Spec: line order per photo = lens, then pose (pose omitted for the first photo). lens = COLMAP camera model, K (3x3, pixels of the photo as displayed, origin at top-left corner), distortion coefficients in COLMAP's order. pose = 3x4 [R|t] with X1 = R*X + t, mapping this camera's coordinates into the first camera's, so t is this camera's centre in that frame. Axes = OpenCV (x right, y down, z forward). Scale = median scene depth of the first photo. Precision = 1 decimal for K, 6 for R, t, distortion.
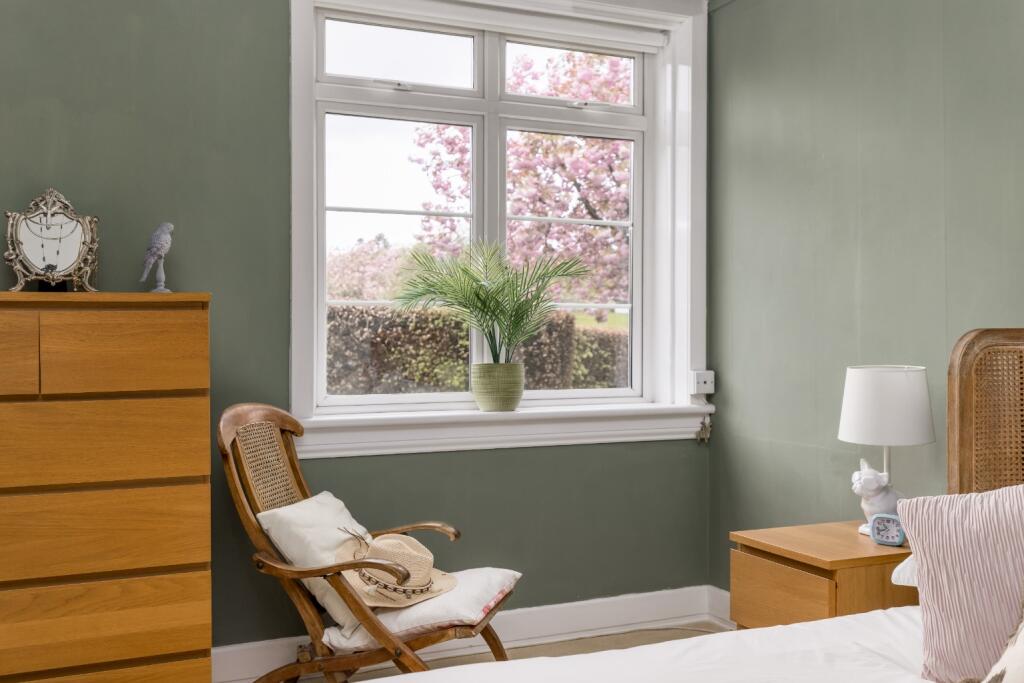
lens RADIAL K [[983.7, 0, 484.5], [0, 983.7, 333.8], [0, 0, 1]] dist [0.002471, 0.000000]
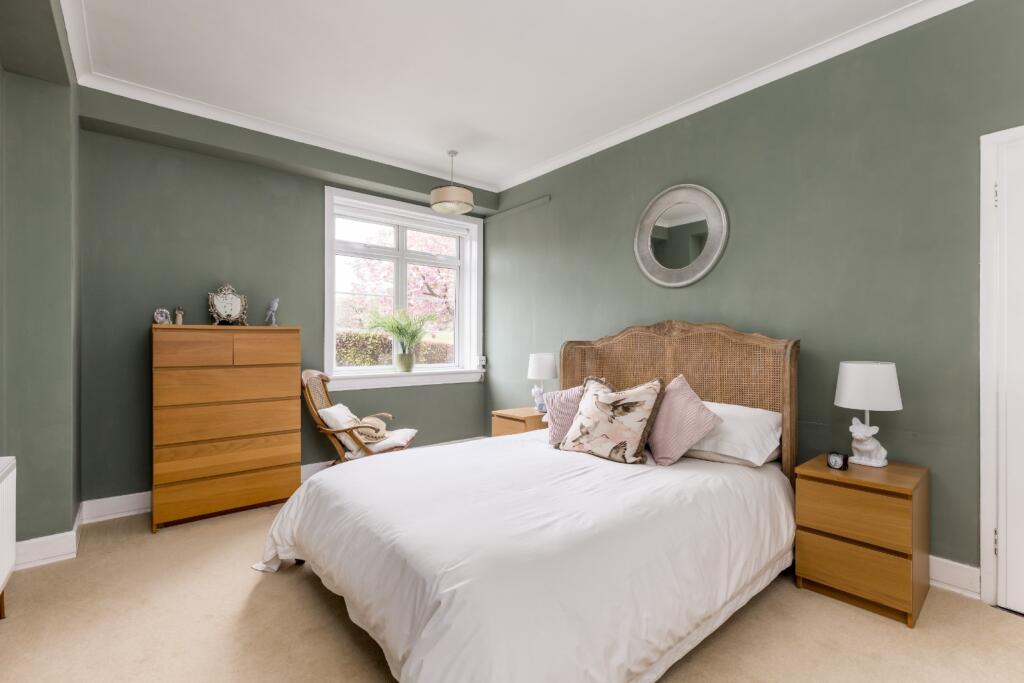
lens RADIAL K [[459.6, 0, 511.9], [0, 459.6, 342.3], [0, 0, 1]] dist [0.001905, -0.000090]
pose [[0.956175, 0.001967, 0.292788, -0.098543], [-0.001312, 0.999996, -0.002433, 0.002768], [-0.292792, 0.001942, 0.956174, -0.337722]]
